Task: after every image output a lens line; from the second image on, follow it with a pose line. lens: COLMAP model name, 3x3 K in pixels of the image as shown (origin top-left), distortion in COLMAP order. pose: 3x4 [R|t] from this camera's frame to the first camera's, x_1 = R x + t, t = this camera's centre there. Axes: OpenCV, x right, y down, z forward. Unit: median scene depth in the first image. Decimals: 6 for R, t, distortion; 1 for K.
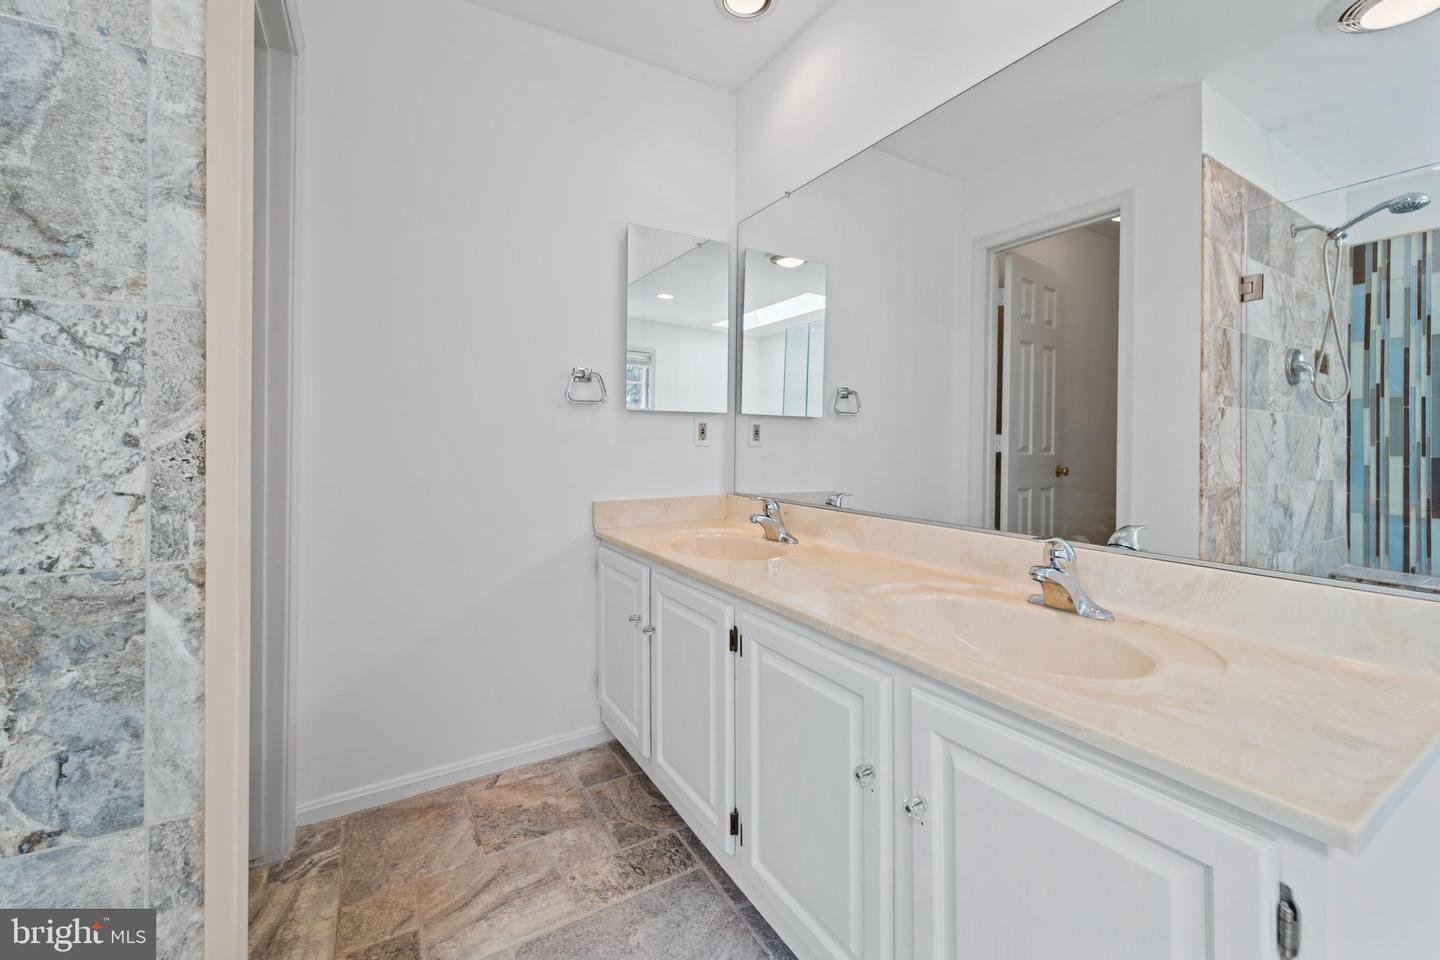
lens RADIAL K [[584.6, 0, 719.2], [0, 584.6, 430.6], [0, 0, 1]] dist [0.000164, -0.001126]
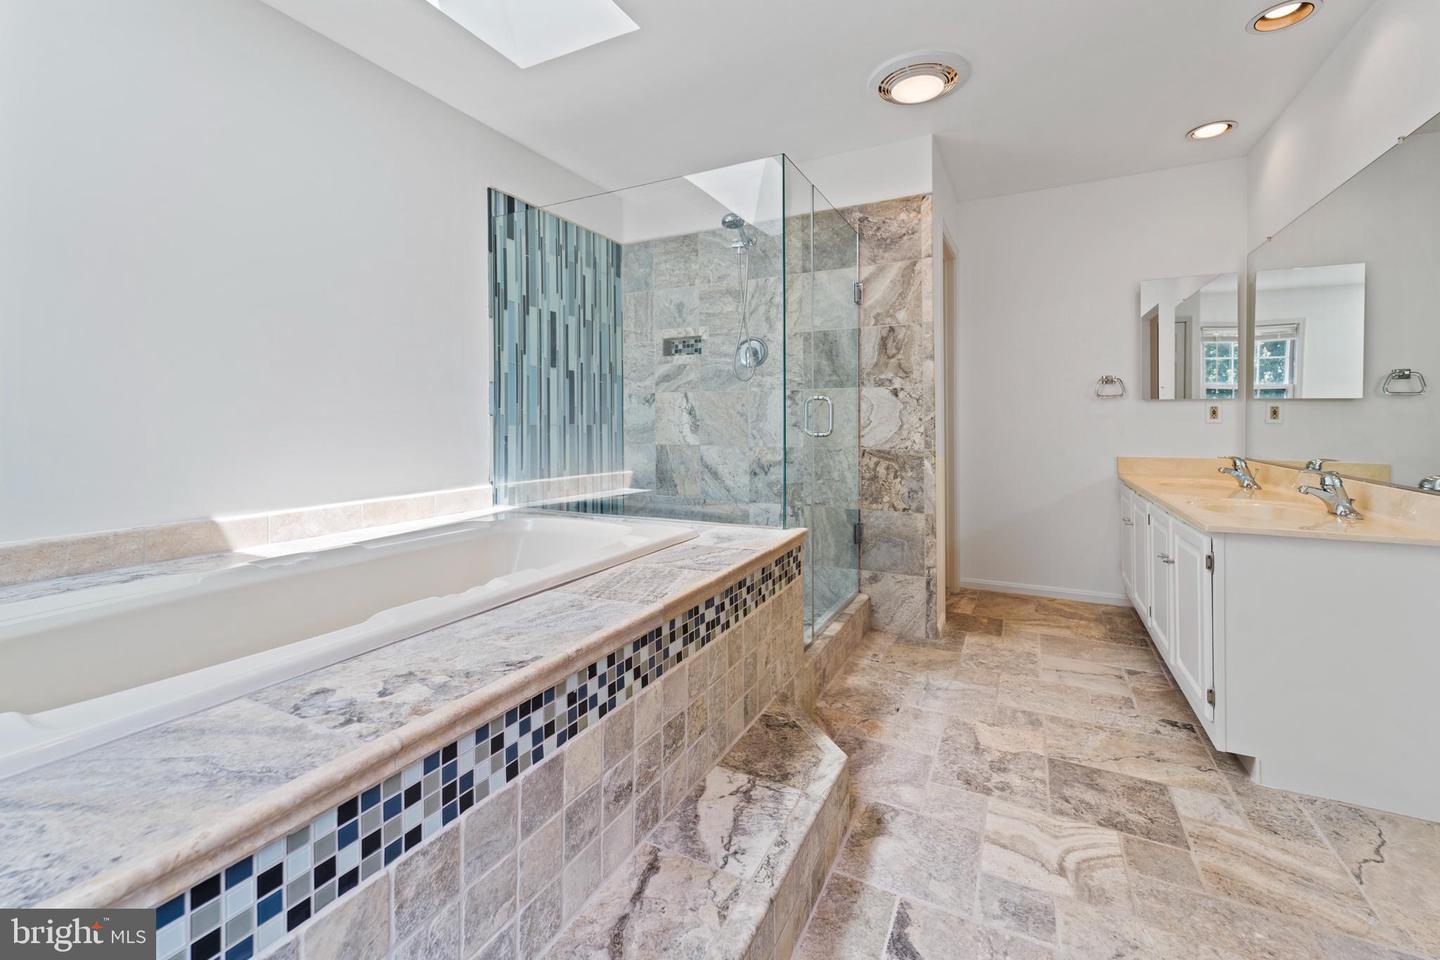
lens RADIAL K [[584.6, 0, 729.5], [0, 584.6, 416.7], [0, 0, 1]] dist [0.000164, -0.001126]
pose [[0.533585, -0.004203, -0.845736, 1.693428], [0.014296, 0.999890, 0.004050, -0.036085], [0.845626, -0.014252, 0.533586, -2.248916]]
